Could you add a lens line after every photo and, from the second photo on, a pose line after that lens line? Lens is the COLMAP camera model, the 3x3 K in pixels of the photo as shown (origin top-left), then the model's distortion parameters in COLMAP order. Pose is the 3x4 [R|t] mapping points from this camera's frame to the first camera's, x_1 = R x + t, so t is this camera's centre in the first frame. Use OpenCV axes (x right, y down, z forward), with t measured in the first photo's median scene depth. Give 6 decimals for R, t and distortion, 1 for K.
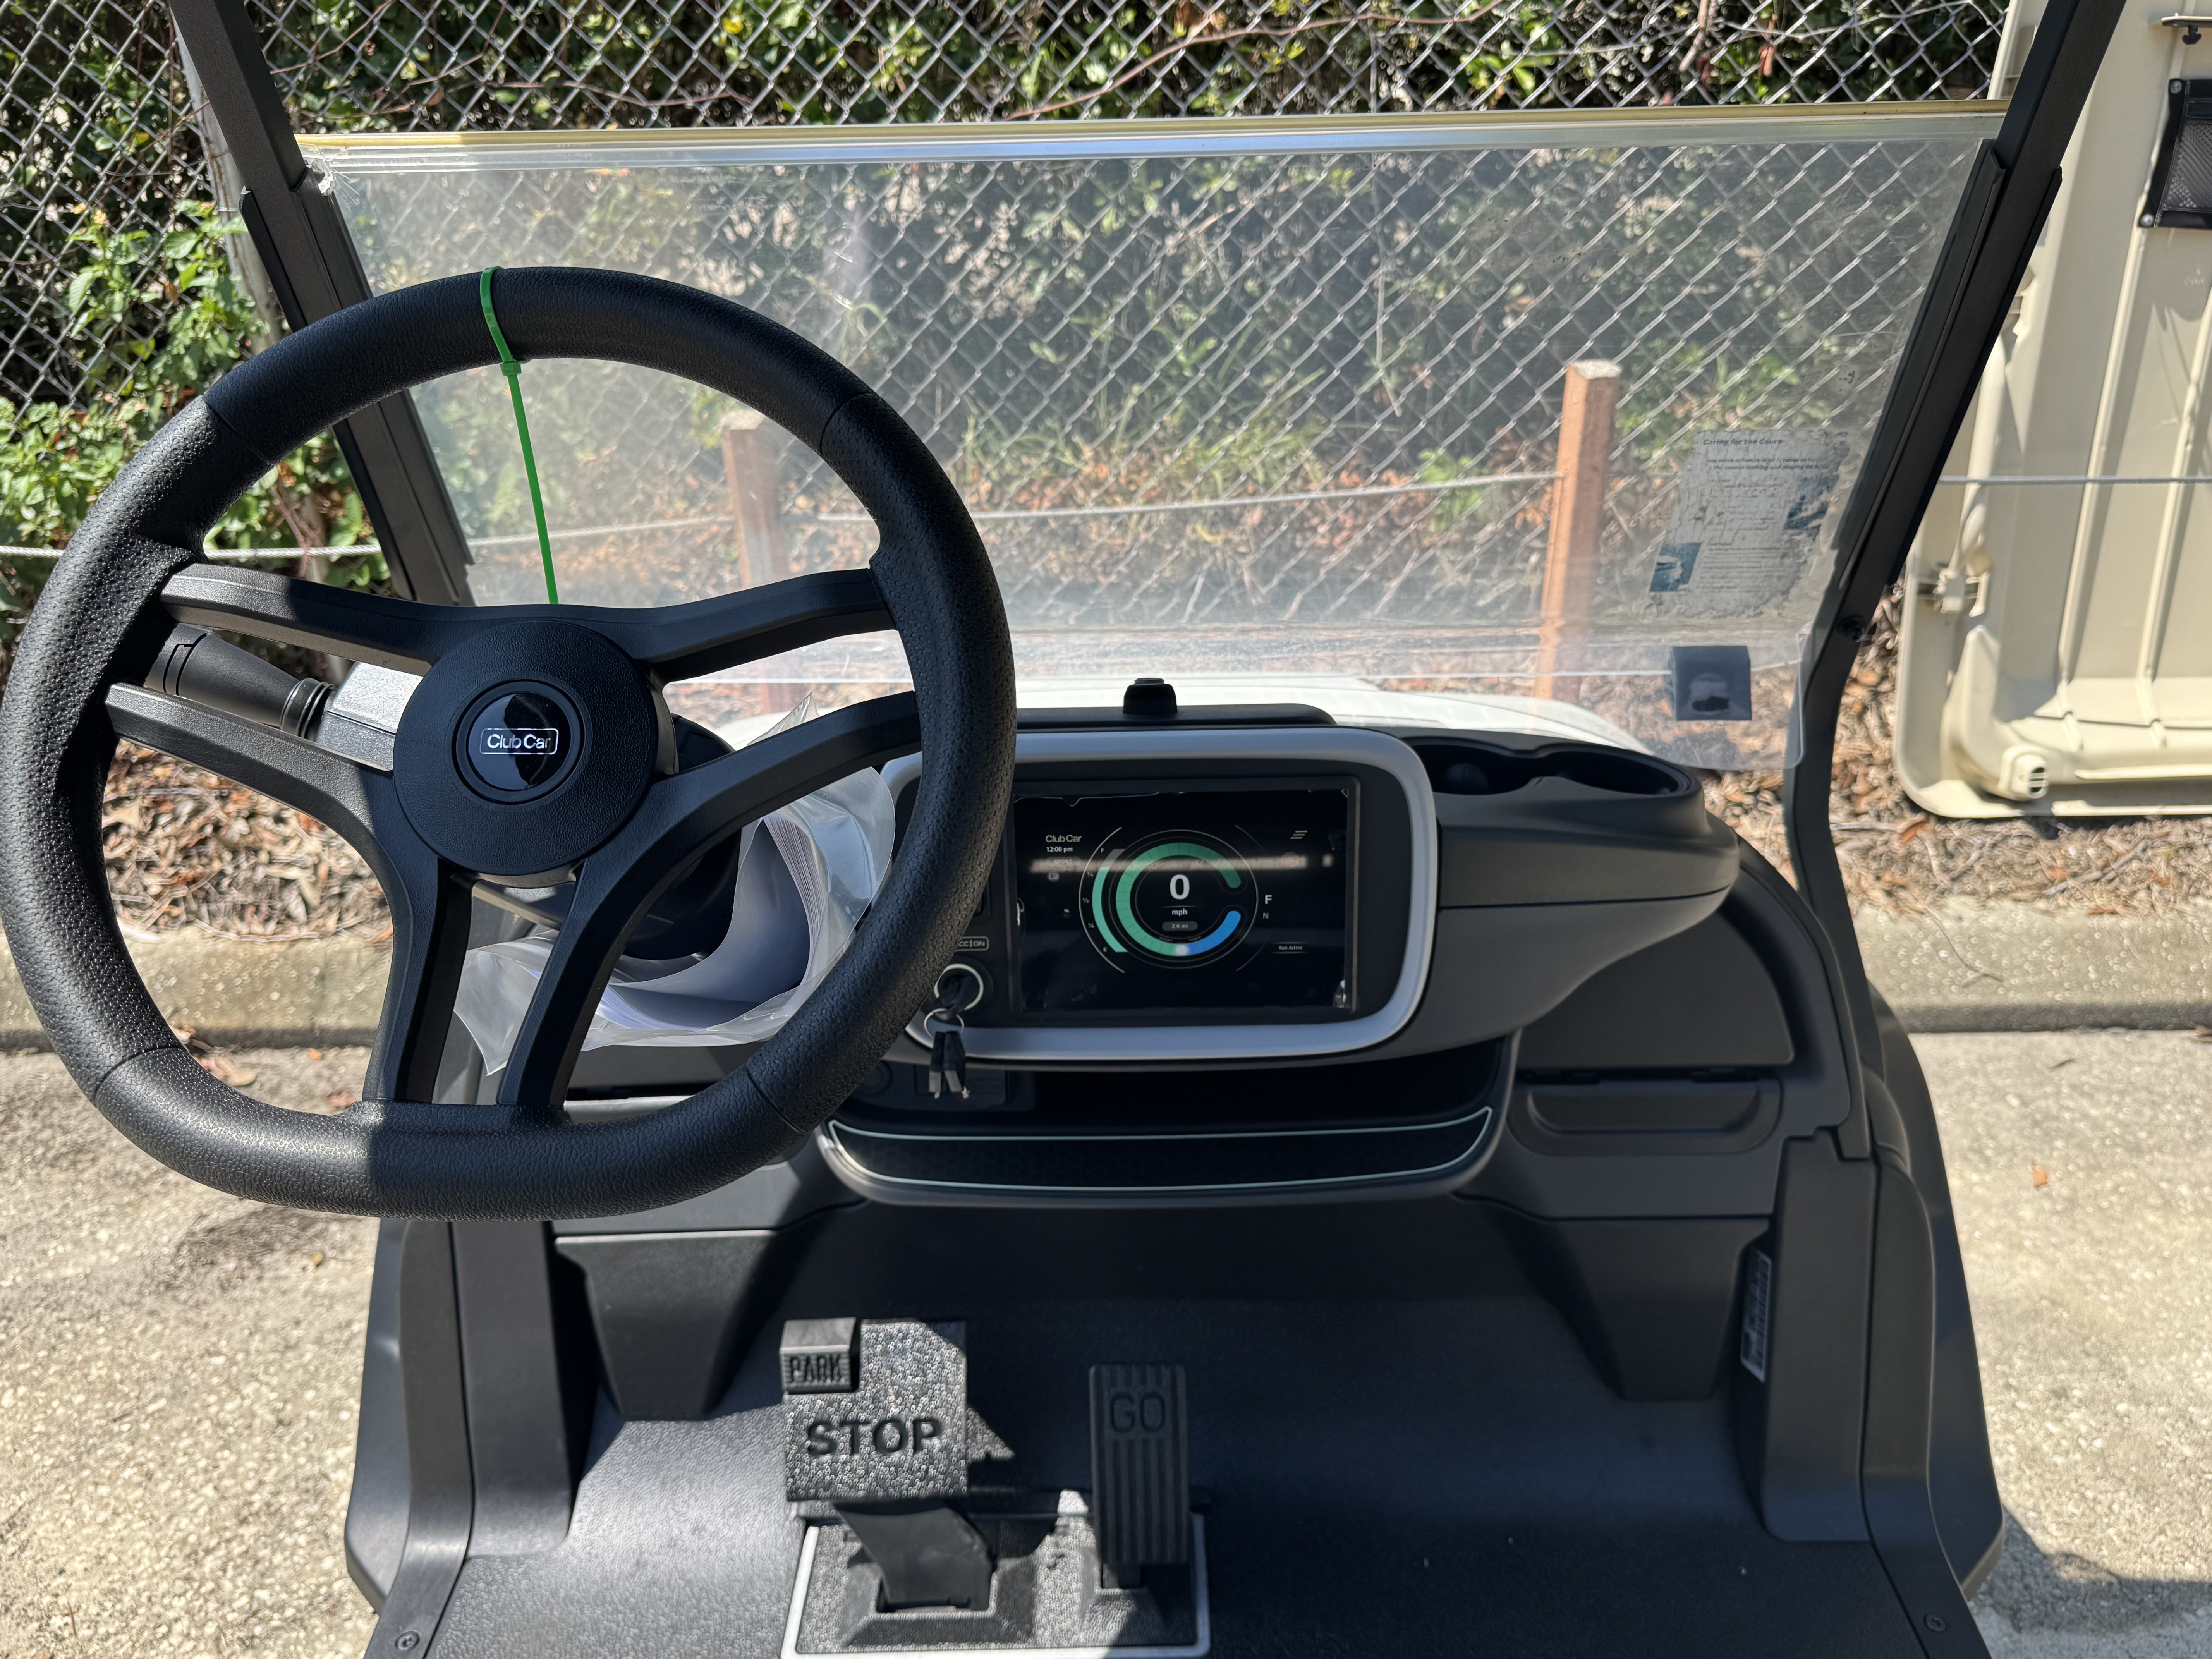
lens RADIAL K [[1625.8, 0, 1111.1], [0, 1625.8, 814.8], [0, 0, 1]] dist [-0.001644, -0.015355]
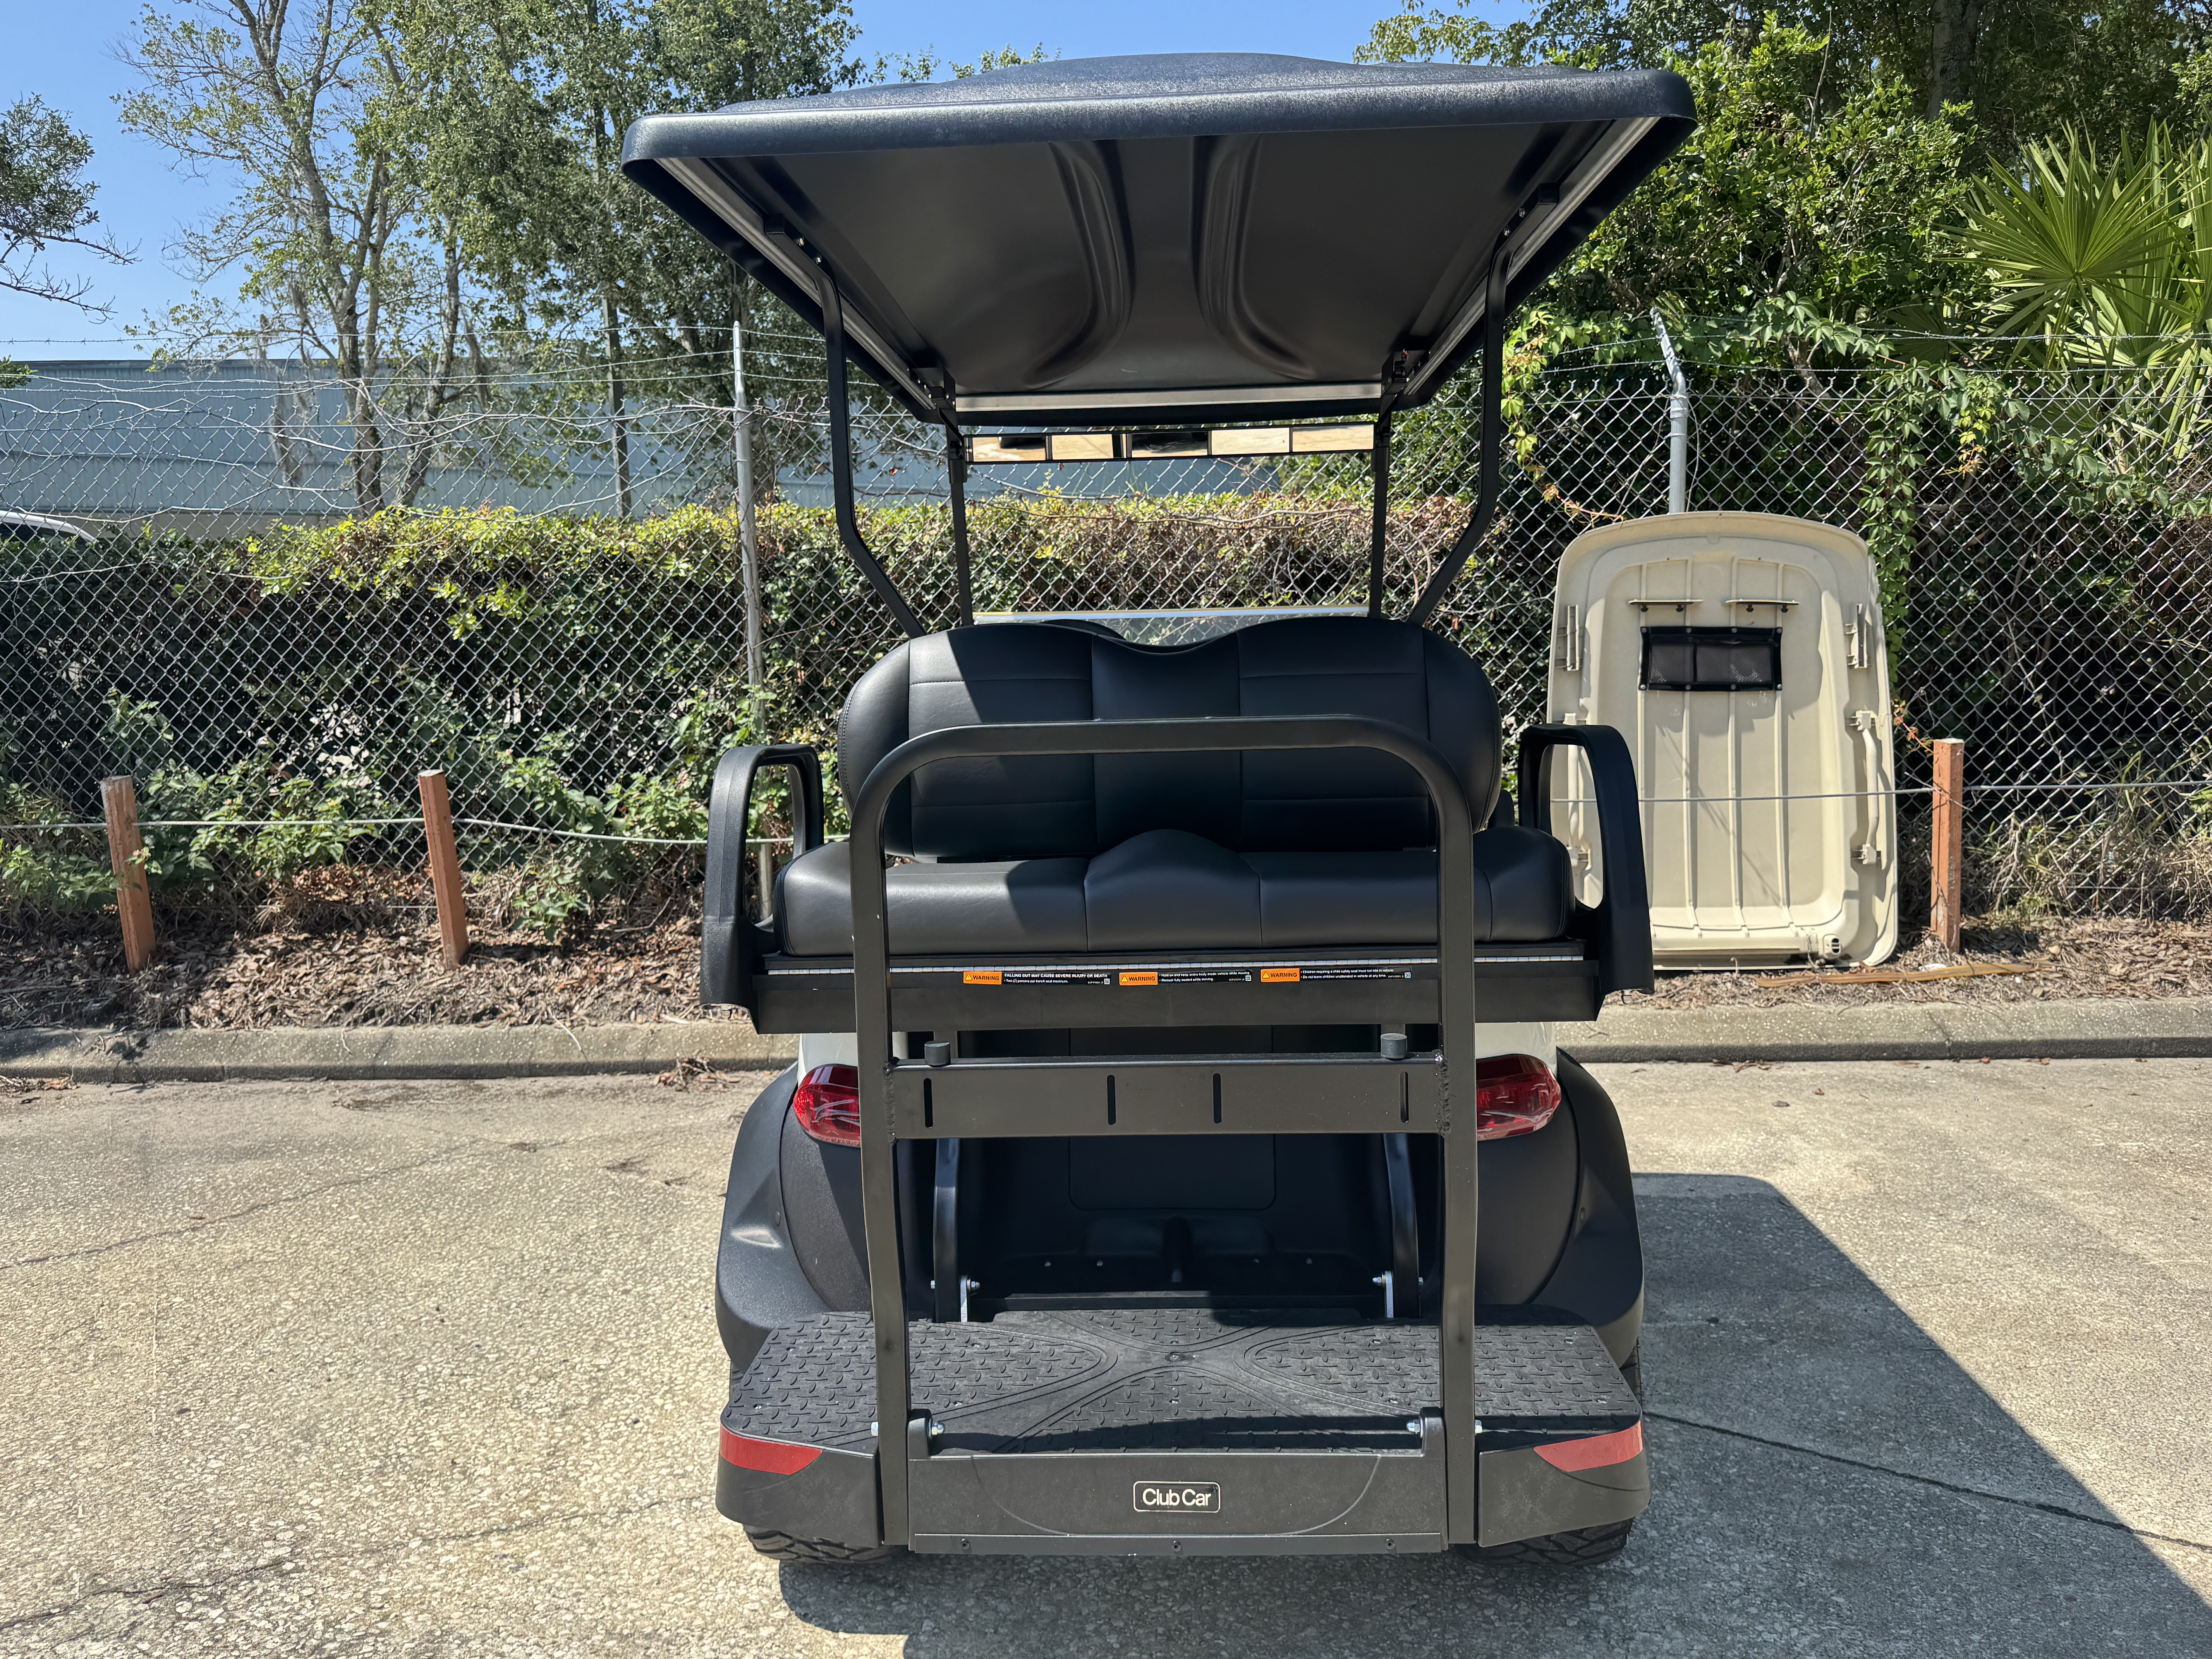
lens RADIAL K [[1625.8, 0, 1111.1], [0, 1625.8, 814.8], [0, 0, 1]] dist [-0.001644, -0.015355]
pose [[0.999313, -0.003149, -0.036939, 0.010887], [-0.009784, 0.938659, -0.344707, 0.540243], [0.035759, 0.344832, 0.937983, -0.988469]]
